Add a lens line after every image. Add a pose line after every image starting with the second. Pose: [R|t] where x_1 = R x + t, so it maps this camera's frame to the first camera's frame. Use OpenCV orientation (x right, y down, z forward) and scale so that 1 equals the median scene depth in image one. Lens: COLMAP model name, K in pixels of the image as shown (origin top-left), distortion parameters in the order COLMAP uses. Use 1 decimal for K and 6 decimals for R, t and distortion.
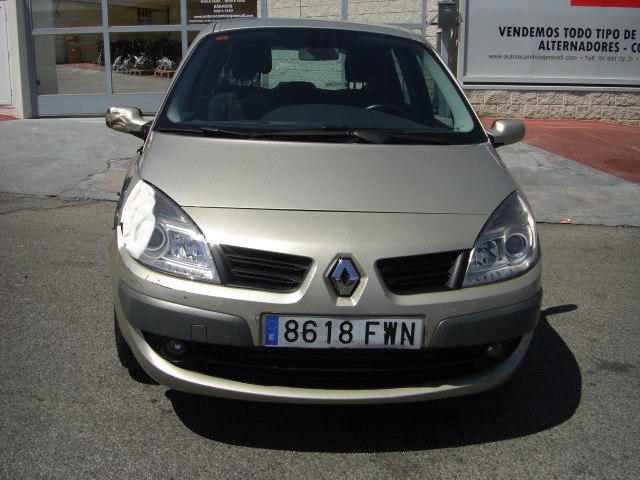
lens RADIAL K [[710.5, 0, 317.5], [0, 710.5, 244.1], [0, 0, 1]] dist [-0.137300, 0.000000]
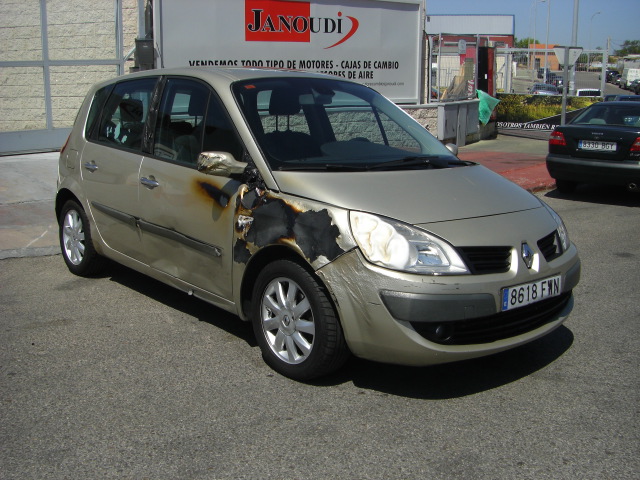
lens RADIAL K [[710.5, 0, 315.7], [0, 710.5, 244.5], [0, 0, 1]] dist [-0.137300, 0.000000]
pose [[0.801658, -0.139247, 0.581339, -1.161641], [0.158487, 0.987199, 0.017910, -0.072659], [-0.576391, 0.077777, 0.813464, 0.052976]]
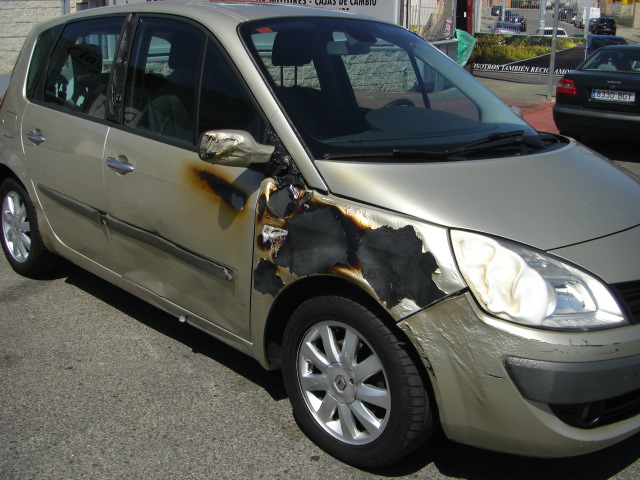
lens RADIAL K [[710.5, 0, 322.3], [0, 710.5, 237.1], [0, 0, 1]] dist [-0.137300, 0.000000]
pose [[0.751730, -0.194966, 0.629992, -0.979066], [0.165767, 0.980491, 0.105637, -0.215037], [-0.638297, 0.025021, 0.769383, 0.555041]]
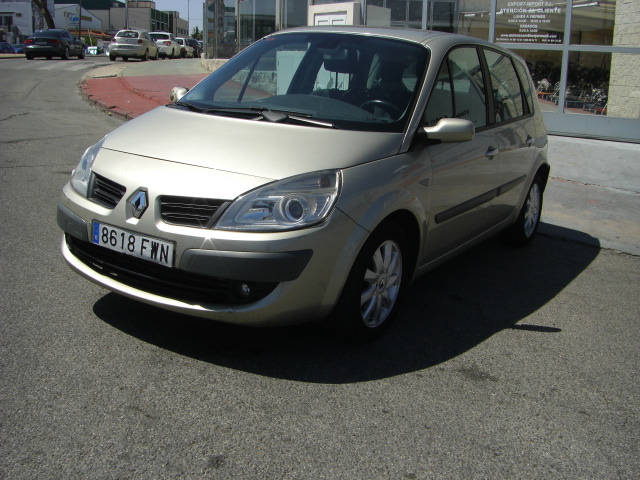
lens RADIAL K [[710.5, 0, 326.8], [0, 710.5, 242.0], [0, 0, 1]] dist [-0.137300, 0.000000]
pose [[0.812984, 0.169936, -0.556937, 1.091609], [-0.189664, 0.981588, 0.022647, 0.018699], [0.550531, 0.087220, 0.830246, 0.075068]]
